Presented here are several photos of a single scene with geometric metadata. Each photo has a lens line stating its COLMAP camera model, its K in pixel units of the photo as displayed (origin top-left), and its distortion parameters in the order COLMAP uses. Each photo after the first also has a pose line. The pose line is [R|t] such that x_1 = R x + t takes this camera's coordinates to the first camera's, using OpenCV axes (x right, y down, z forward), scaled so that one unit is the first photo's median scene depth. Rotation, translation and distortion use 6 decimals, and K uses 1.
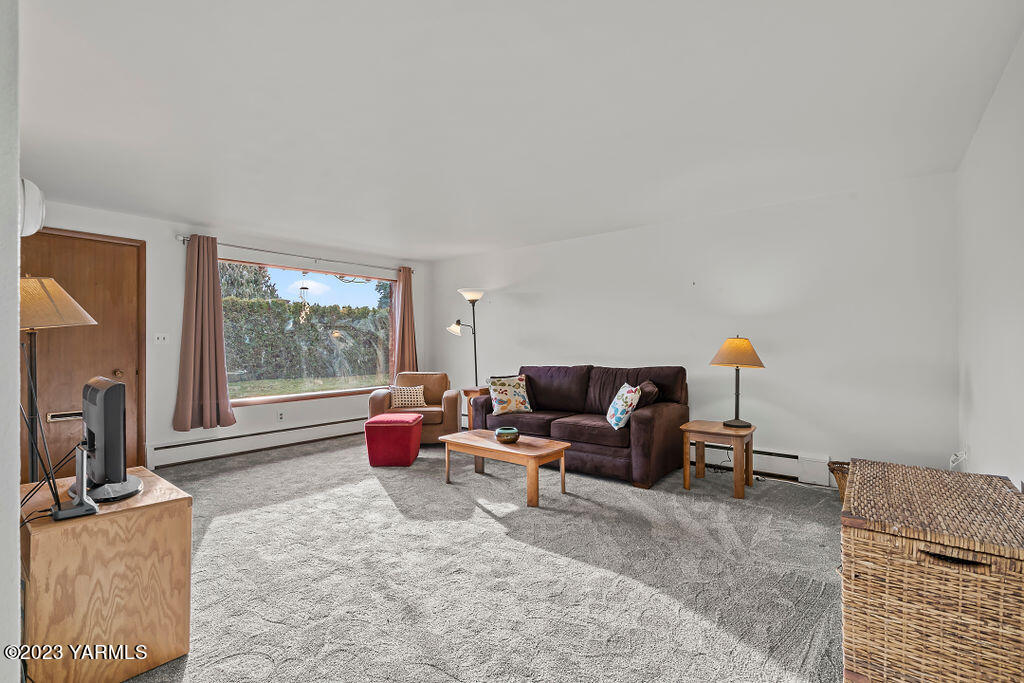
lens RADIAL K [[463.2, 0, 509.1], [0, 463.2, 342.6], [0, 0, 1]] dist [-0.000446, -0.000097]
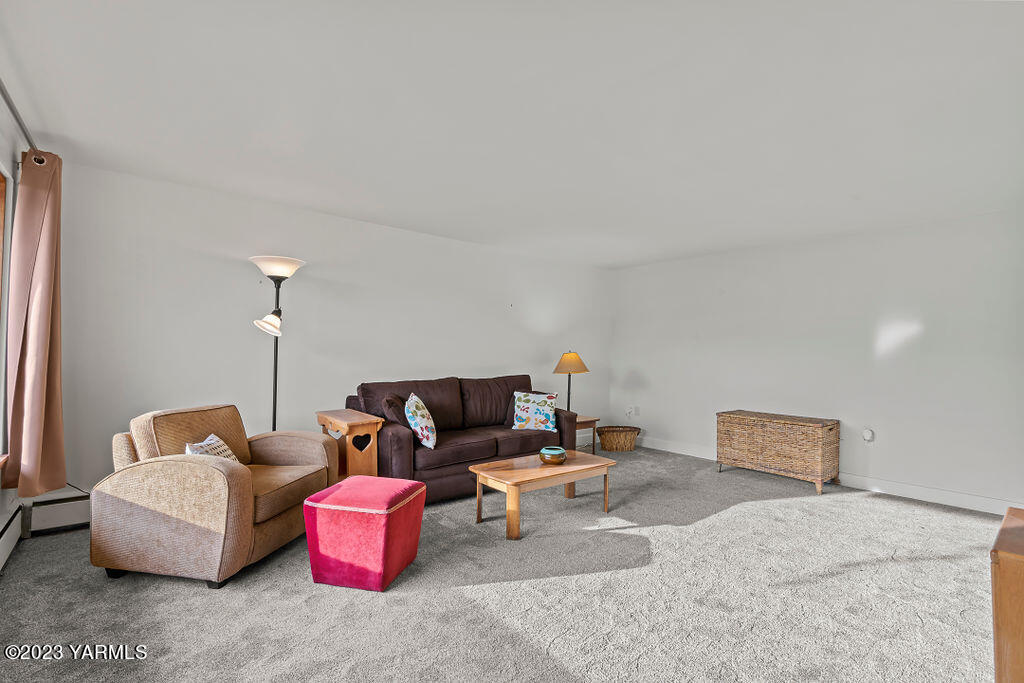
lens RADIAL K [[463.2, 0, 509.1], [0, 463.2, 342.6], [0, 0, 1]] dist [-0.000446, -0.000097]
pose [[0.193341, 0.051016, 0.979804, -0.805719], [-0.002797, 0.998672, -0.051447, 0.028589], [-0.981128, 0.007206, 0.193227, 0.809896]]
